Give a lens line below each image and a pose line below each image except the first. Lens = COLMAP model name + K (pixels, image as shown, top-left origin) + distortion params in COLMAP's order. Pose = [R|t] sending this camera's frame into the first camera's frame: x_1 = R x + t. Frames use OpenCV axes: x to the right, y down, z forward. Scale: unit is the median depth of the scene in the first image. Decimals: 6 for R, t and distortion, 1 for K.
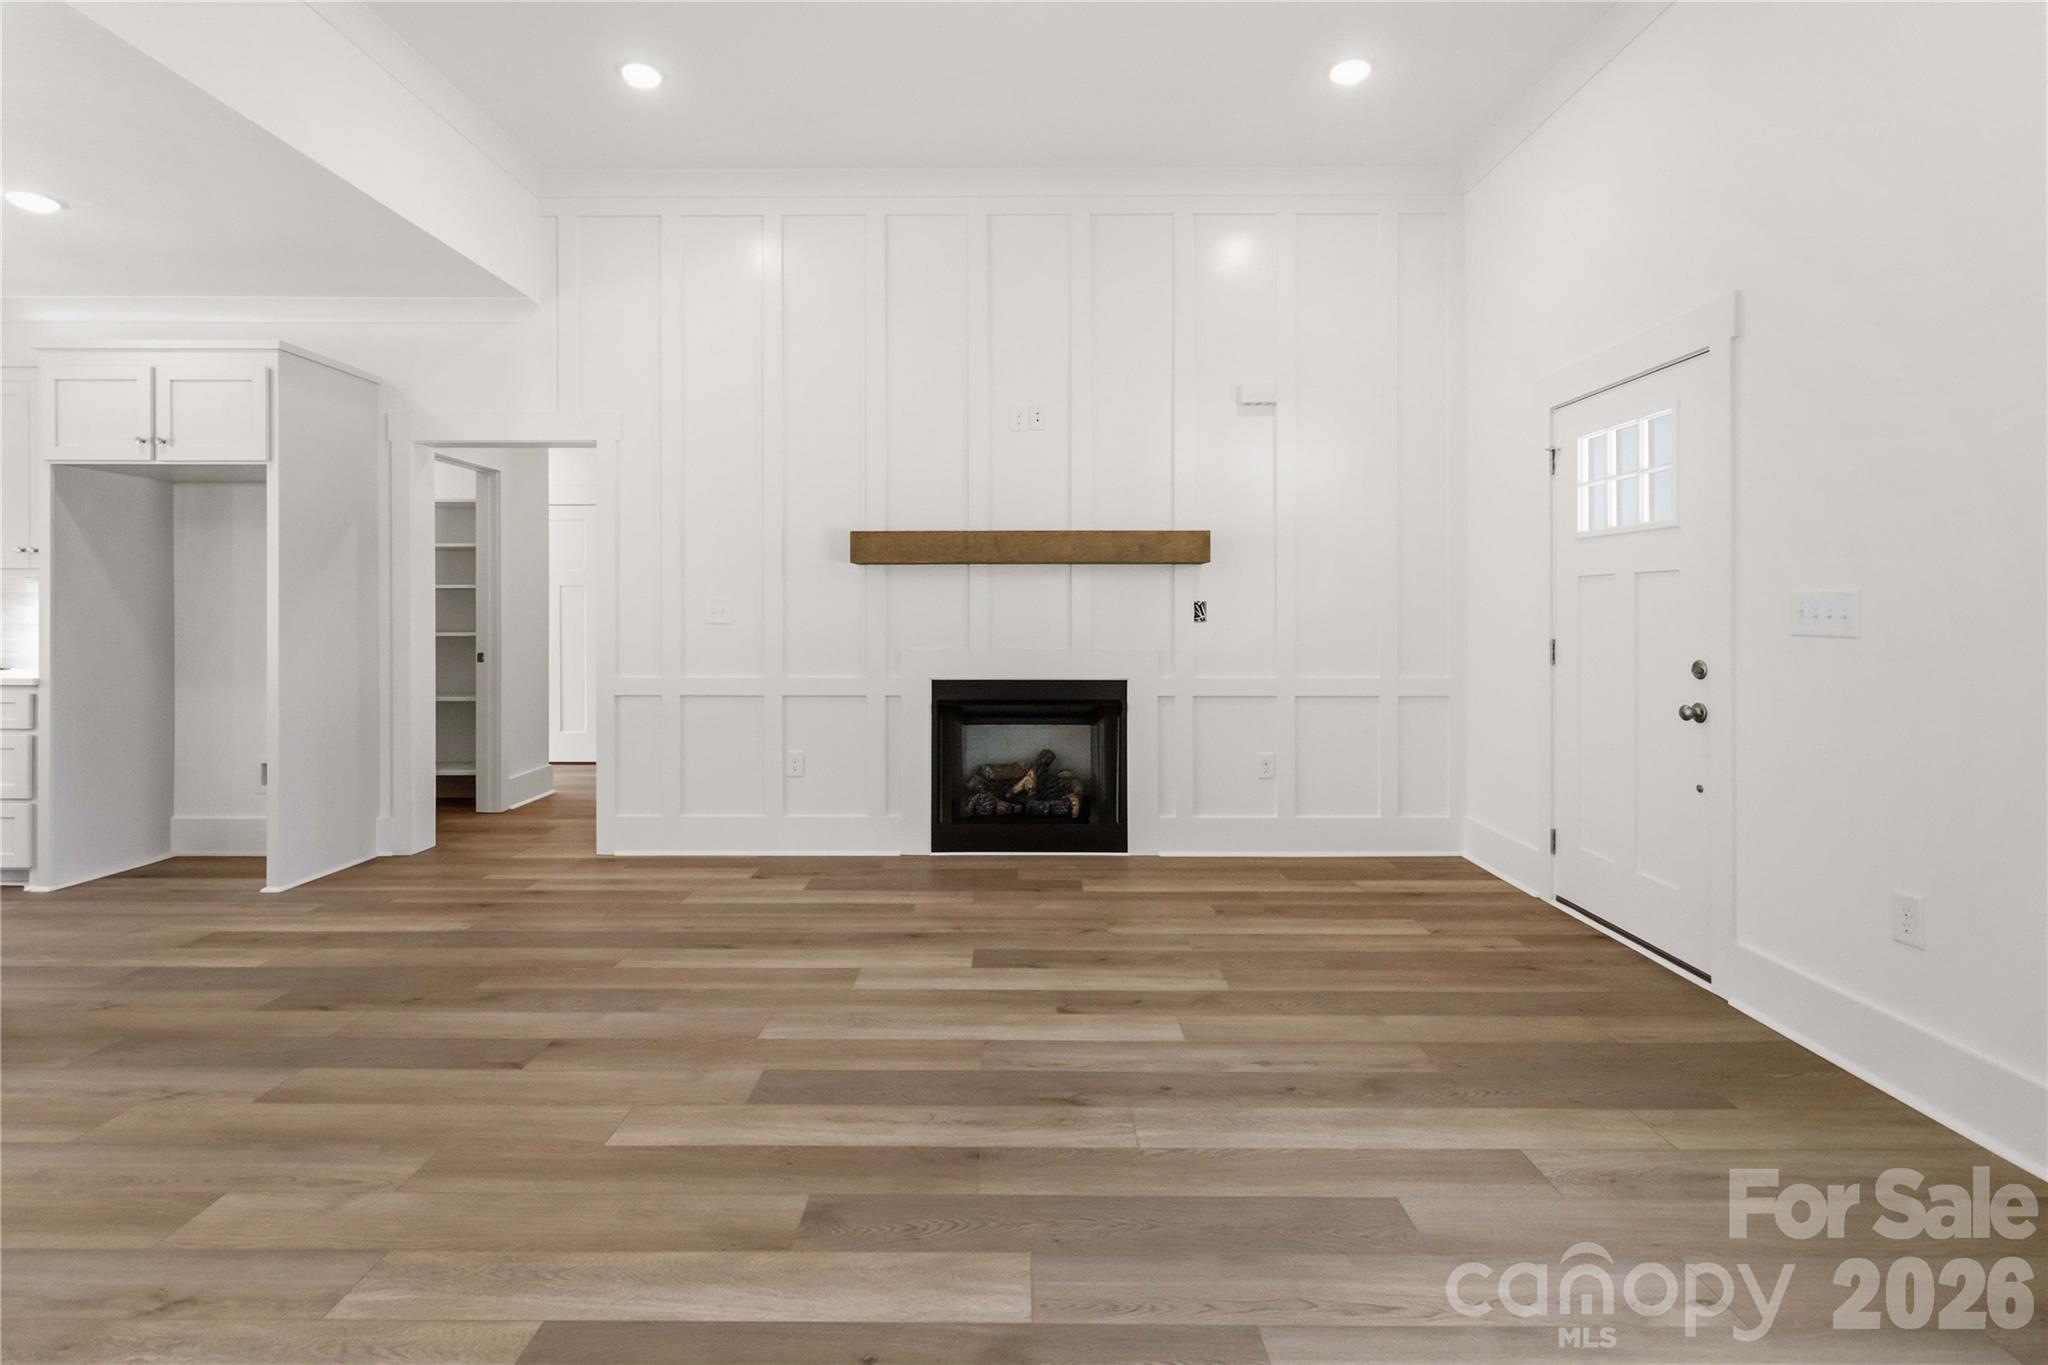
lens RADIAL K [[960.9, 0, 1020.5], [0, 960.9, 618.3], [0, 0, 1]] dist [0.002946, -0.001860]
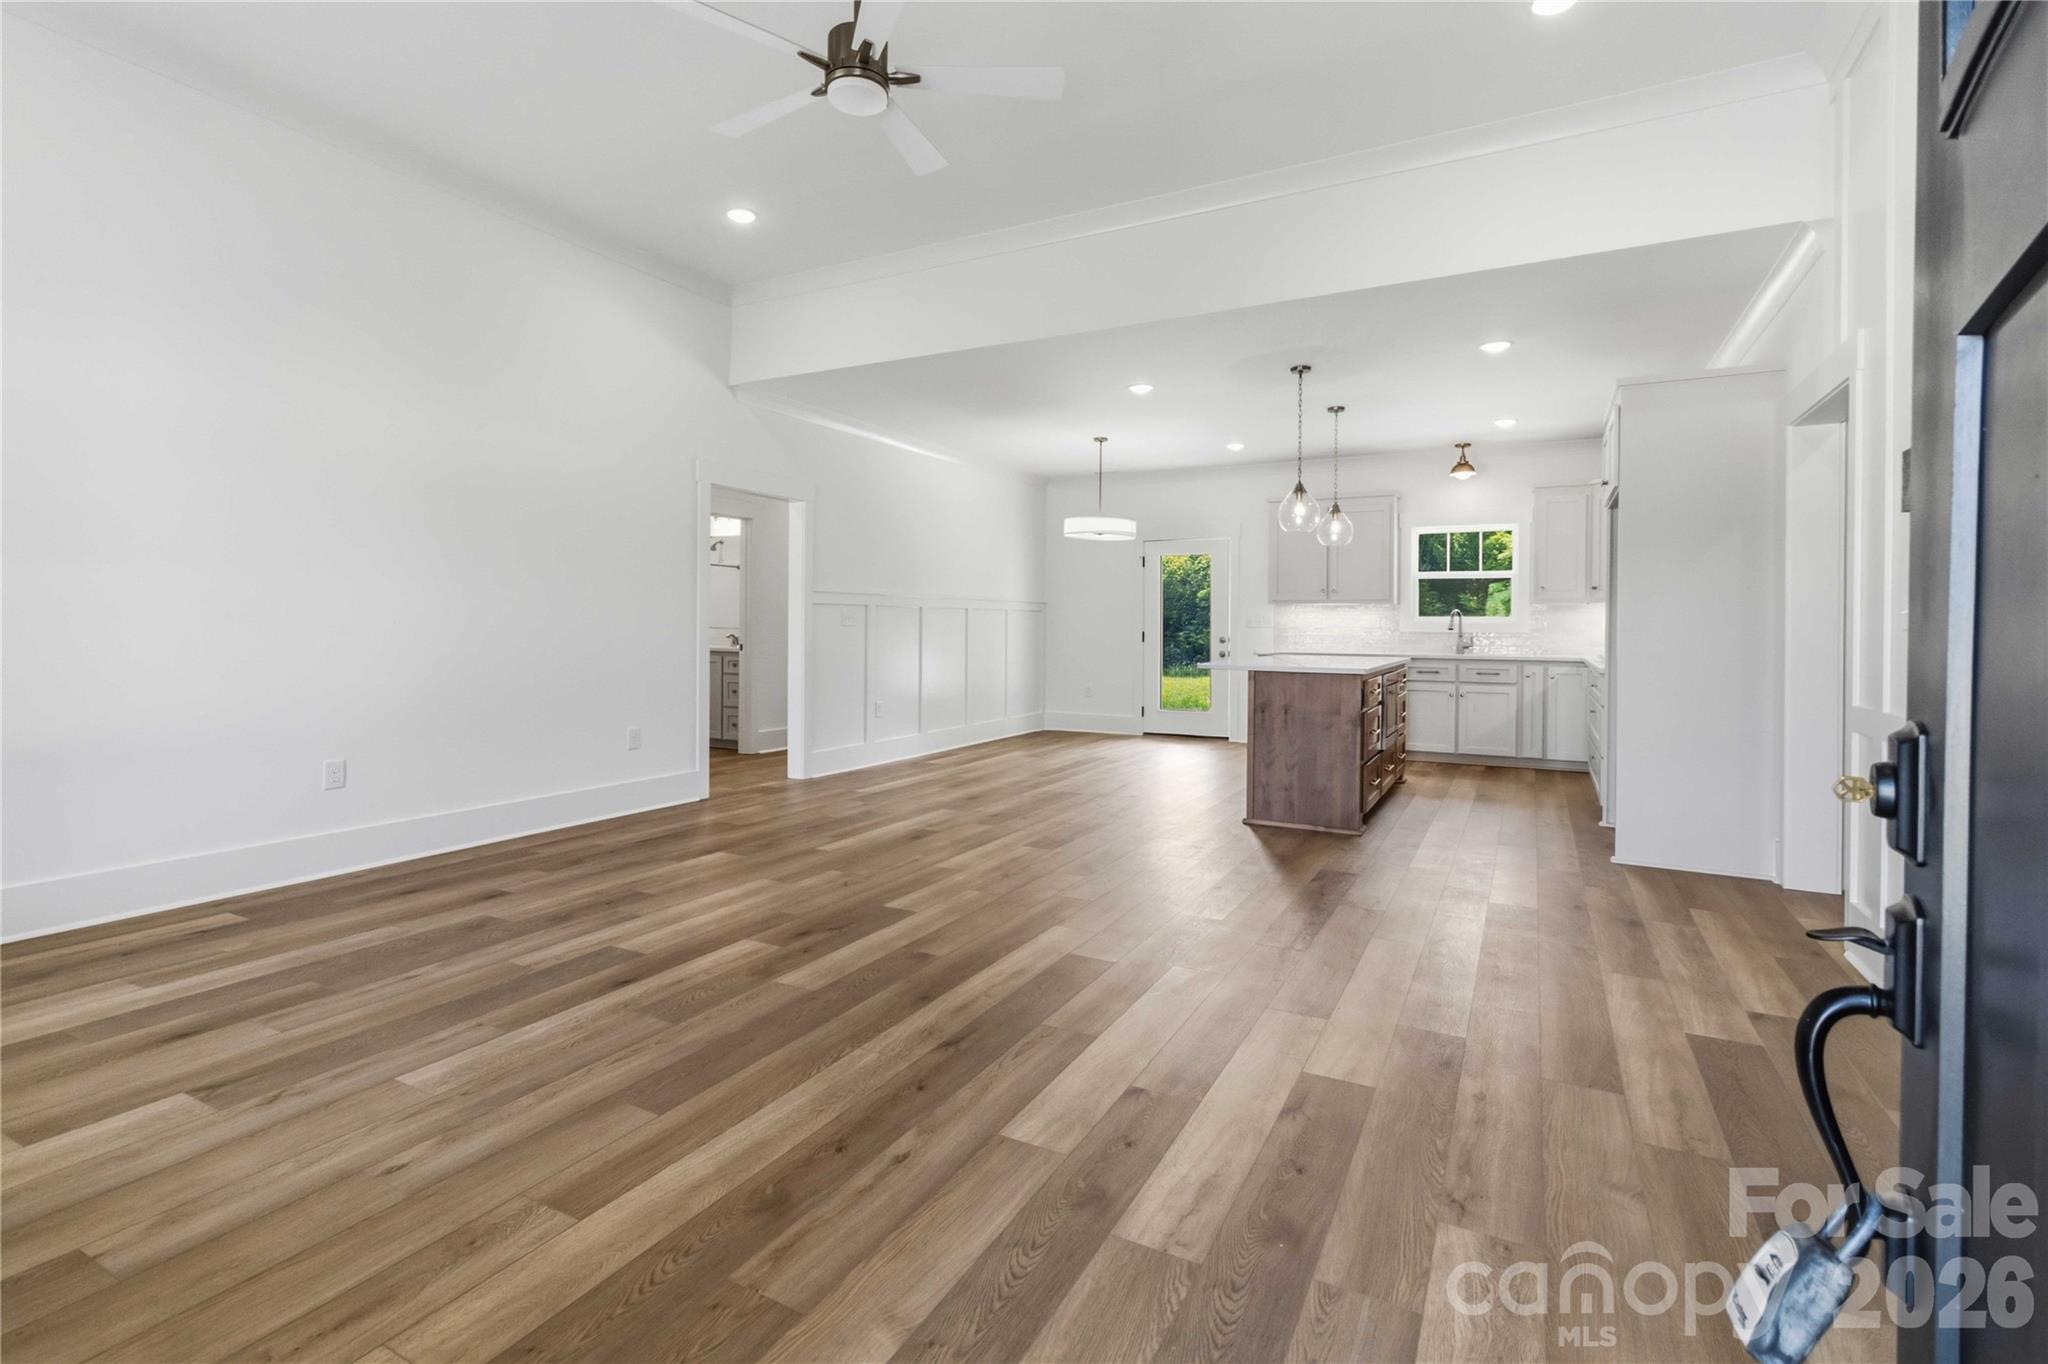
lens RADIAL K [[960.9, 0, 1012.0], [0, 960.9, 631.7], [0, 0, 1]] dist [0.002946, -0.001860]
pose [[-0.476297, 0.000179, -0.879284, 0.714348], [-0.014993, 0.999853, 0.008325, 0.014909], [0.879156, 0.017148, -0.476225, 1.141305]]
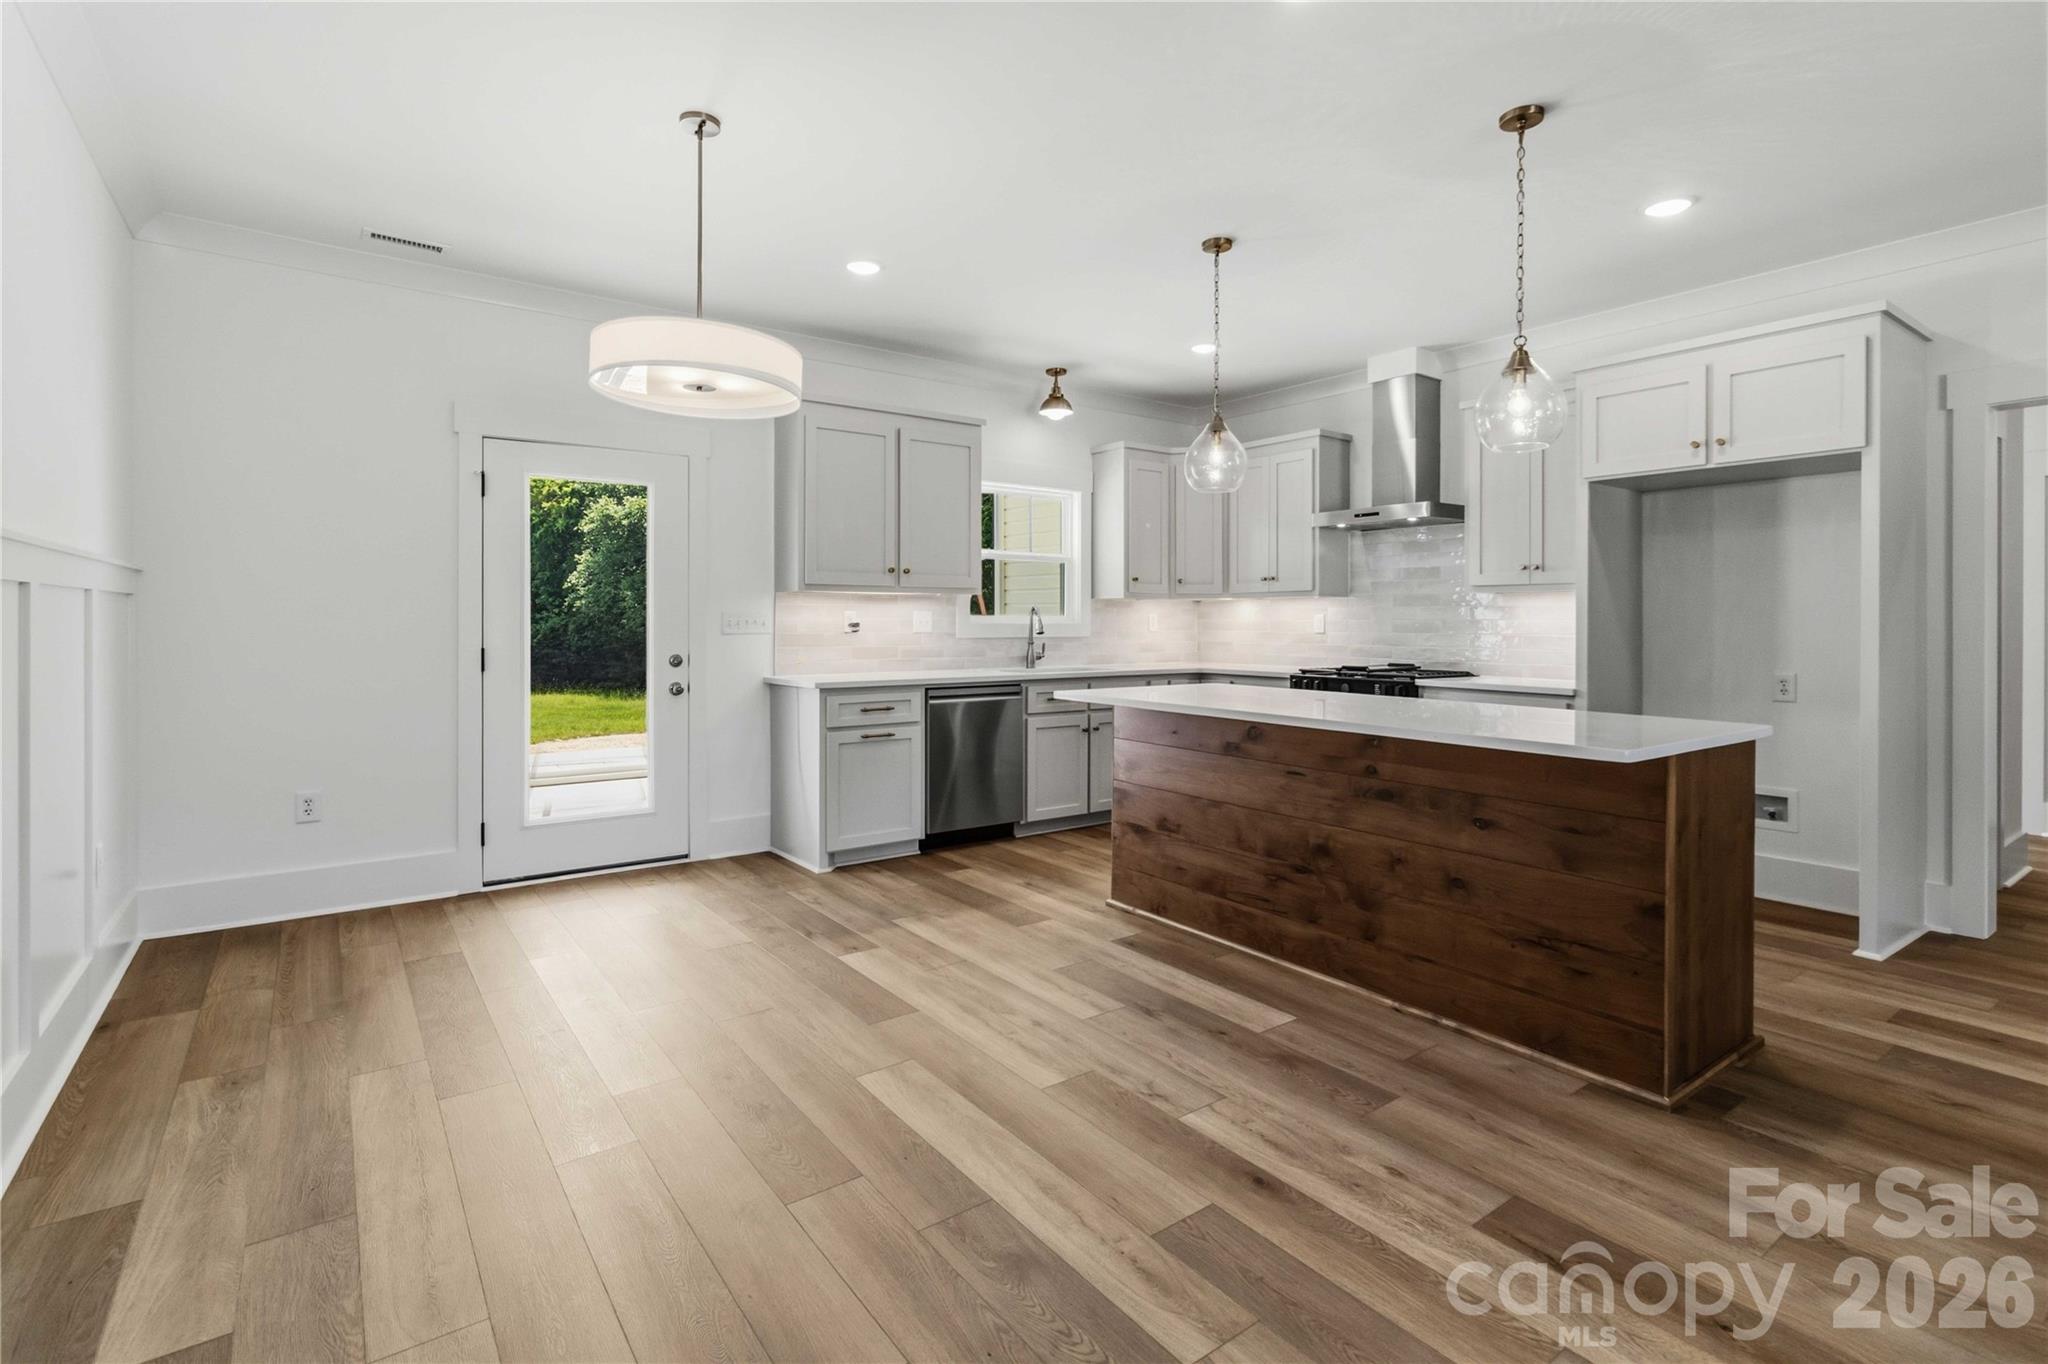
lens RADIAL K [[960.9, 0, 1014.6], [0, 960.9, 616.8], [0, 0, 1]] dist [0.002946, -0.001860]
pose [[0.591056, -0.003538, -0.806623, -0.676800], [-0.006792, 0.999933, -0.009362, -0.000983], [0.806602, 0.011012, 0.590993, -0.126488]]
